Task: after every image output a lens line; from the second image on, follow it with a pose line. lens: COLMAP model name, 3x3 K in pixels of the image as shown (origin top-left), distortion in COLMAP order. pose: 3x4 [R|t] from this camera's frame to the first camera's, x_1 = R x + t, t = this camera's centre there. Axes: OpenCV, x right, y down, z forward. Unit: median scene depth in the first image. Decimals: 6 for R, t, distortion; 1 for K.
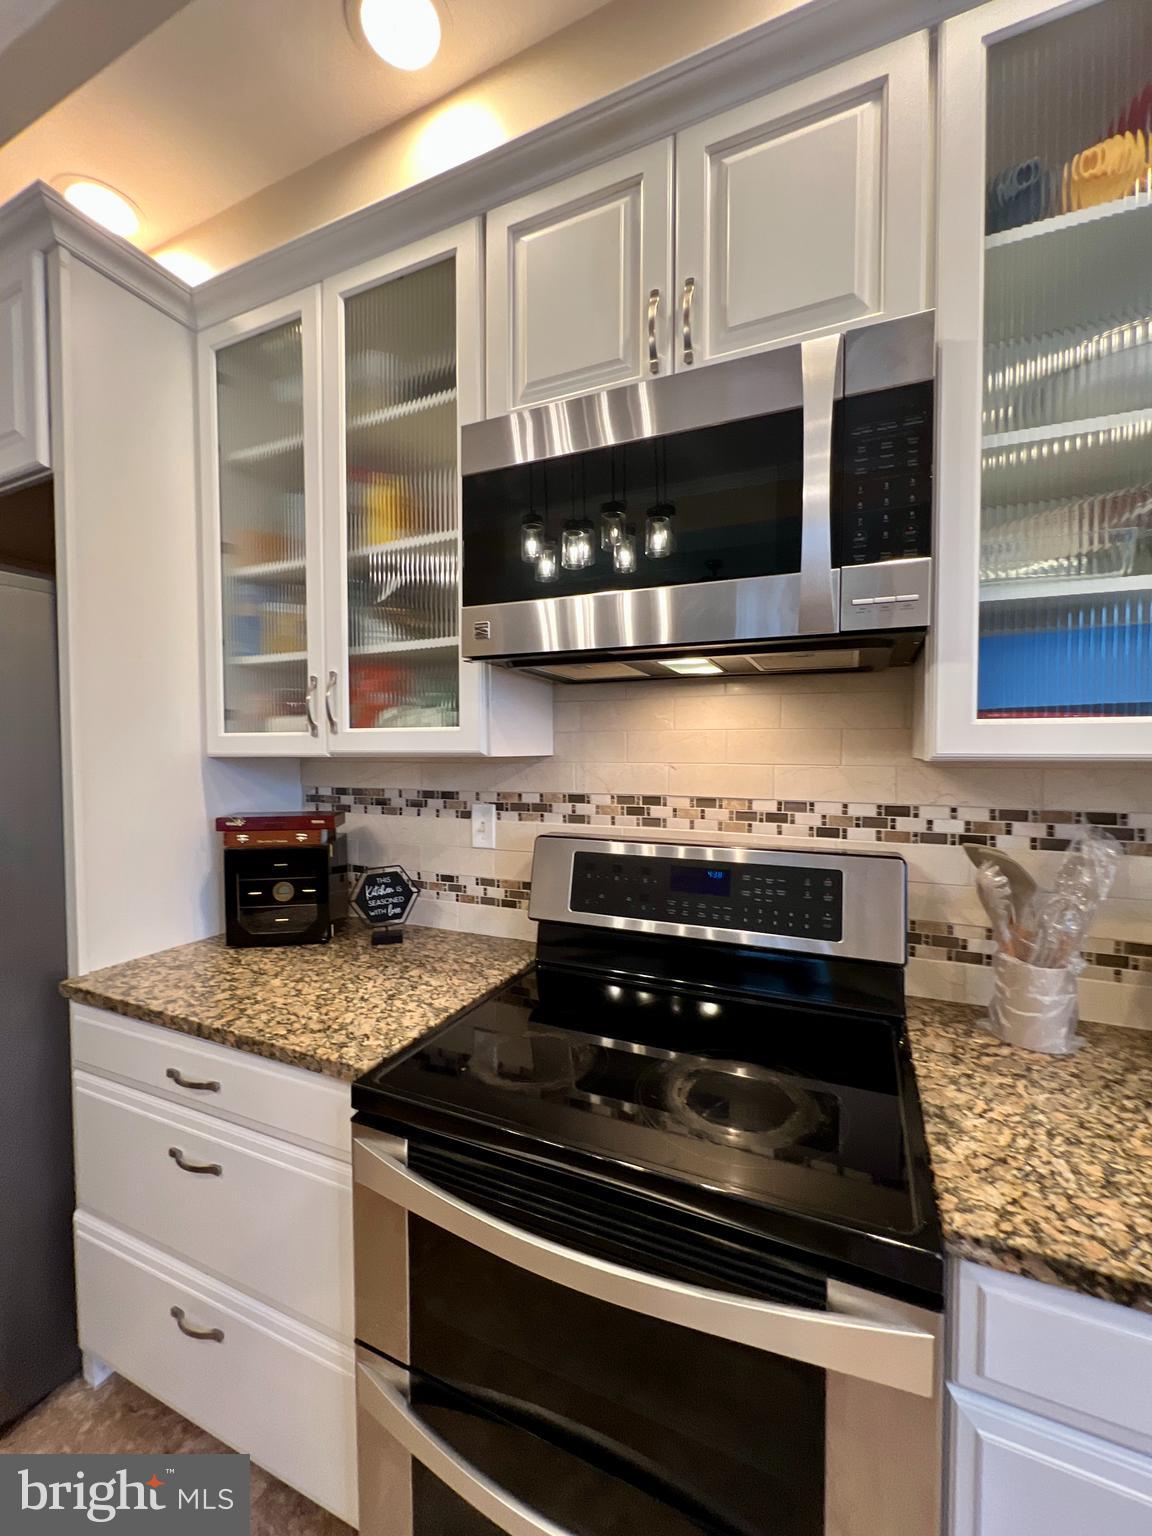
lens RADIAL K [[614.3, 0, 577.0], [0, 614.3, 767.6], [0, 0, 1]] dist [-0.002451, 0.000056]
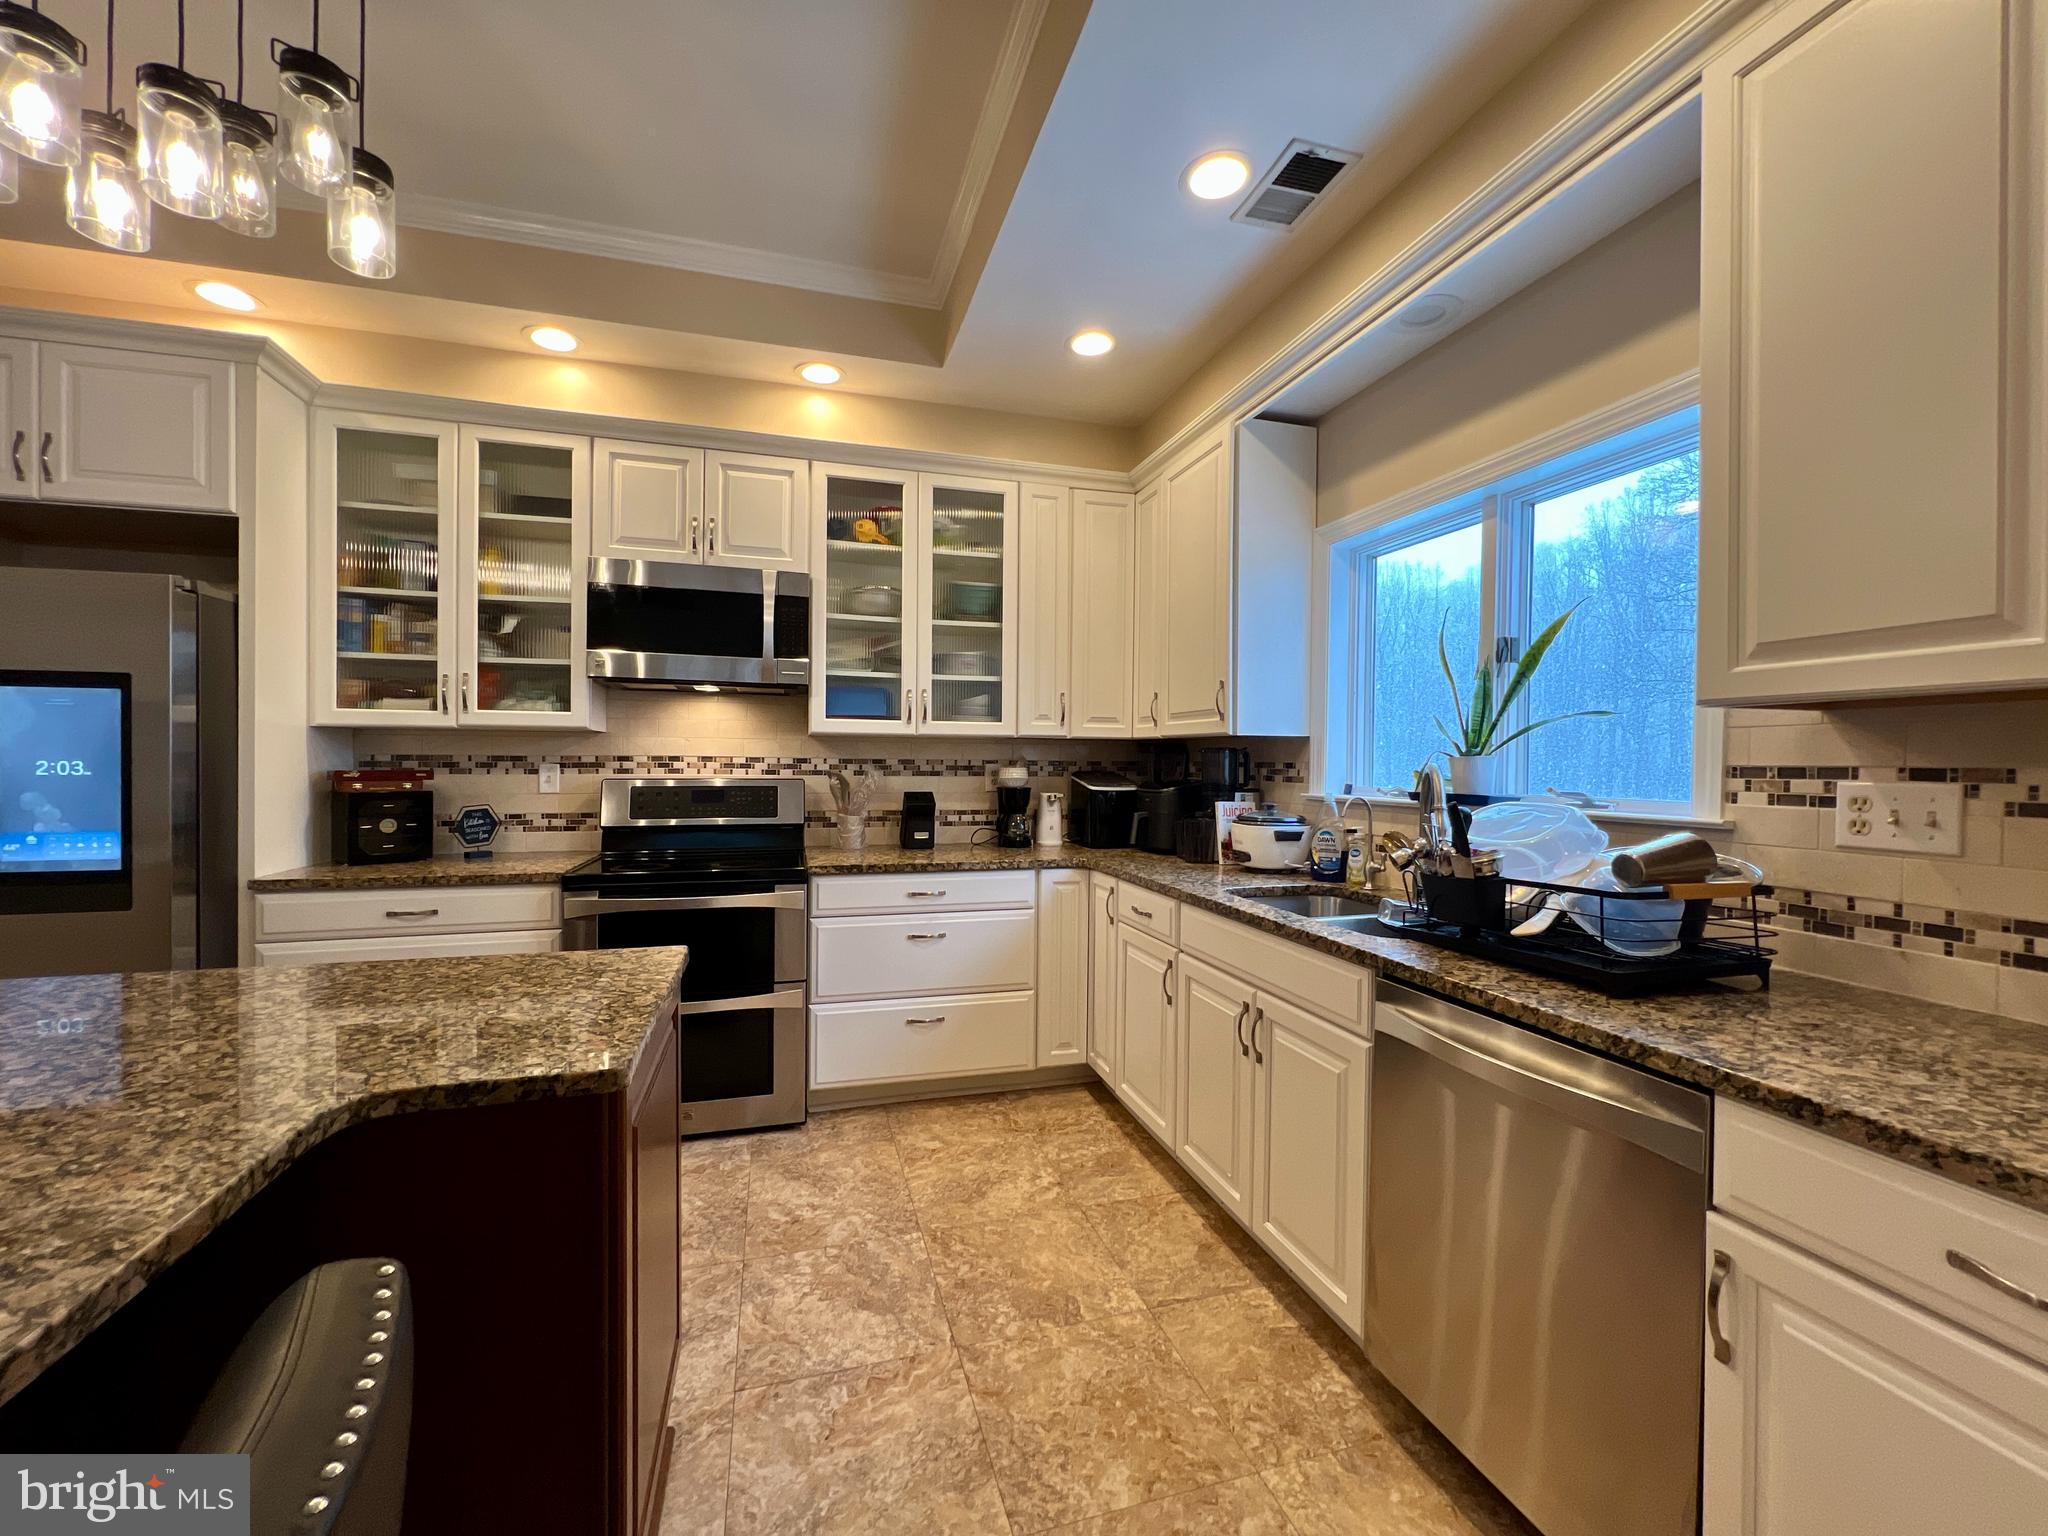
lens RADIAL K [[819.1, 0, 1019.9], [0, 819.1, 766.5], [0, 0, 1]] dist [-0.002451, 0.000056]
pose [[0.762324, 0.003843, 0.647184, -0.679195], [0.009405, 0.999811, -0.017015, 0.132045], [-0.647127, 0.019057, 0.762144, -1.516559]]
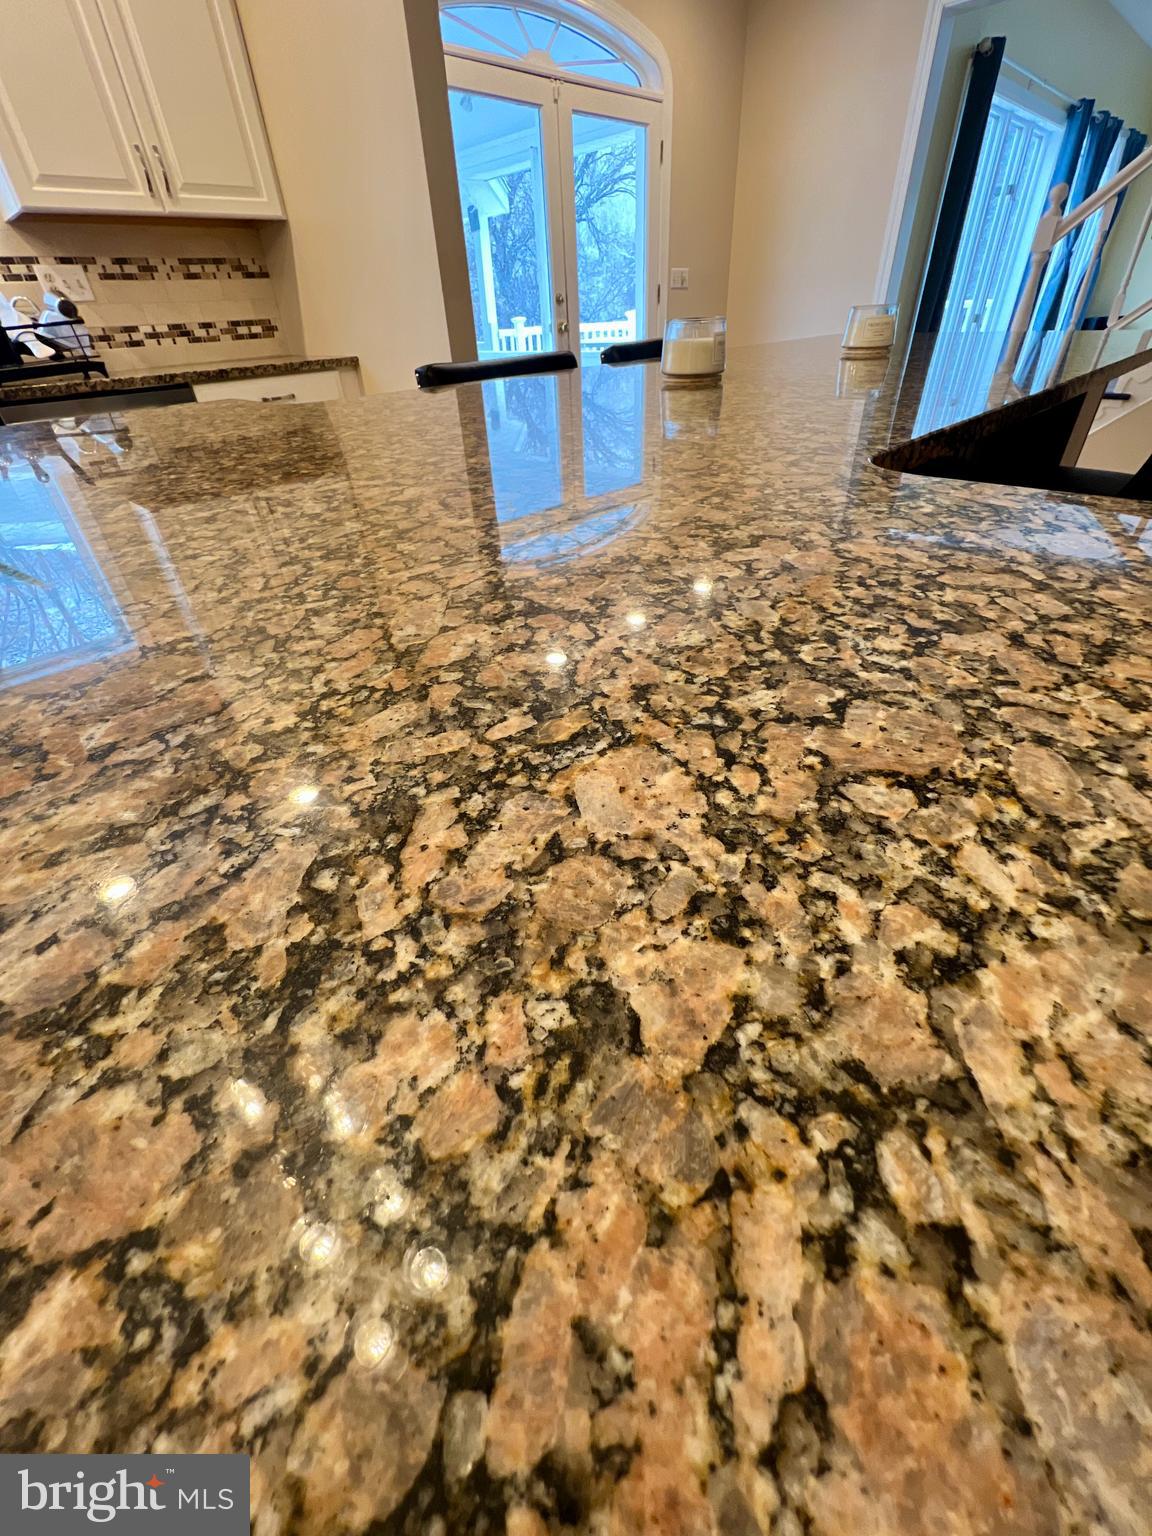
lens RADIAL K [[614.3, 0, 575.7], [0, 614.3, 764.4], [0, 0, 1]] dist [-0.002451, 0.000056]
pose [[-0.934960, -0.173150, 0.309626, -1.382747], [0.057549, 0.787206, 0.614000, 0.279550], [-0.350053, 0.591884, -0.726042, 0.149419]]
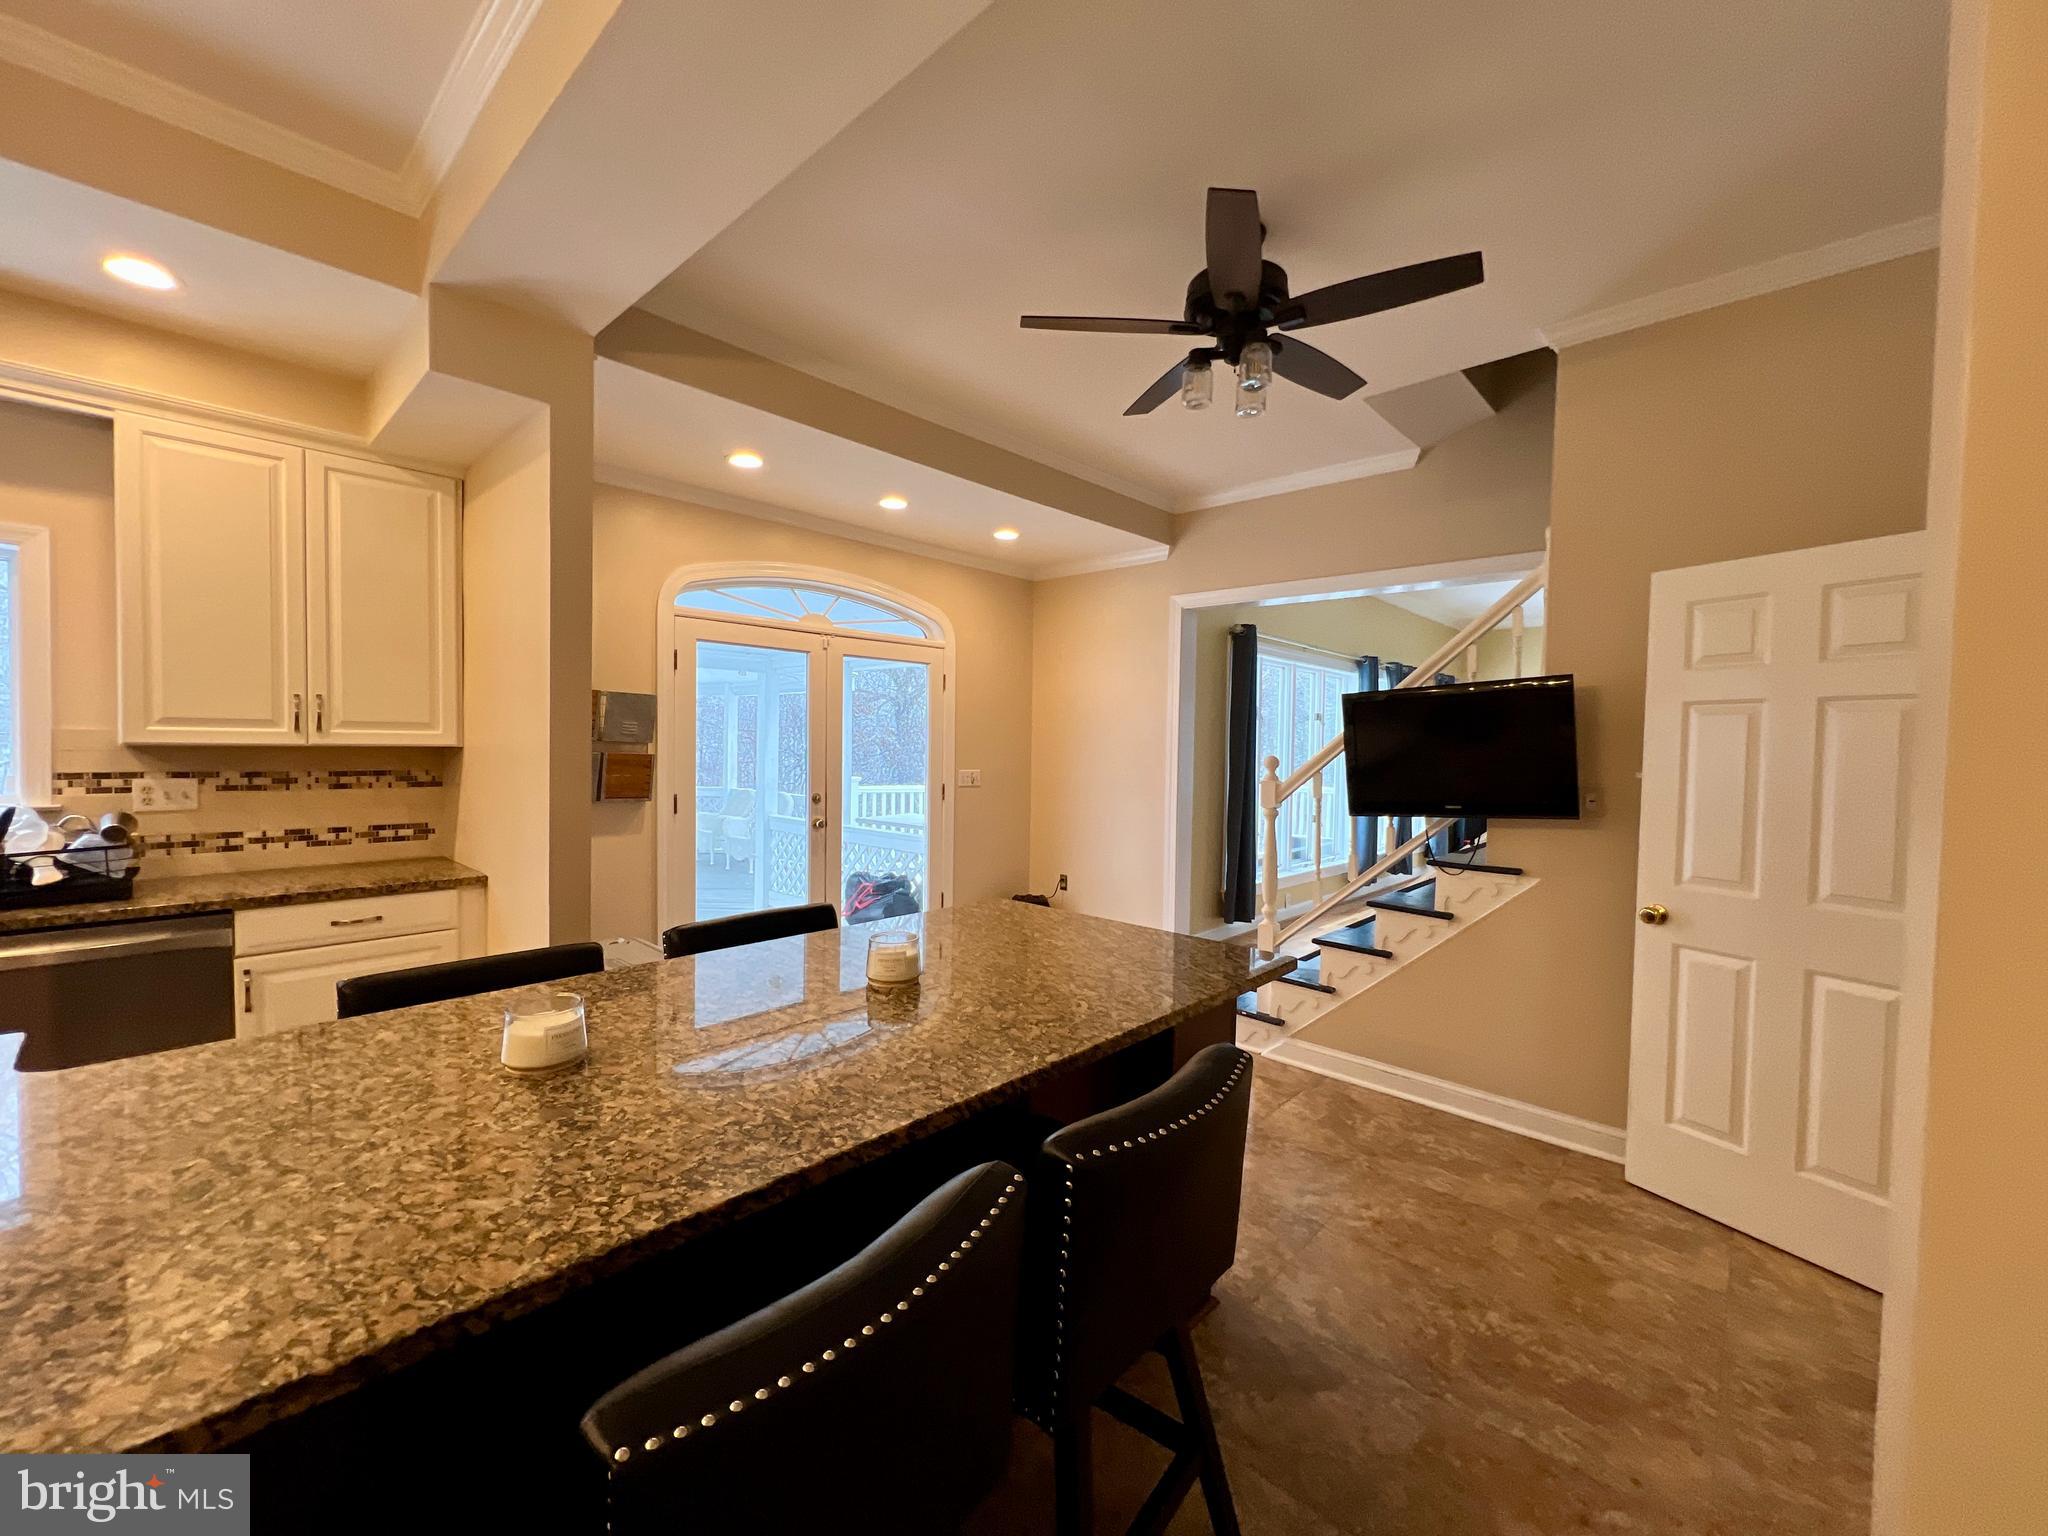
lens RADIAL K [[817.1, 0, 1022.2], [0, 817.1, 766.4], [0, 0, 1]] dist [-0.004486, 0.000739]
pose [[-0.947207, -0.023452, 0.319764, -2.027550], [-0.005707, 0.998396, 0.056319, -0.021865], [-0.320572, 0.051521, -0.945822, -0.145521]]
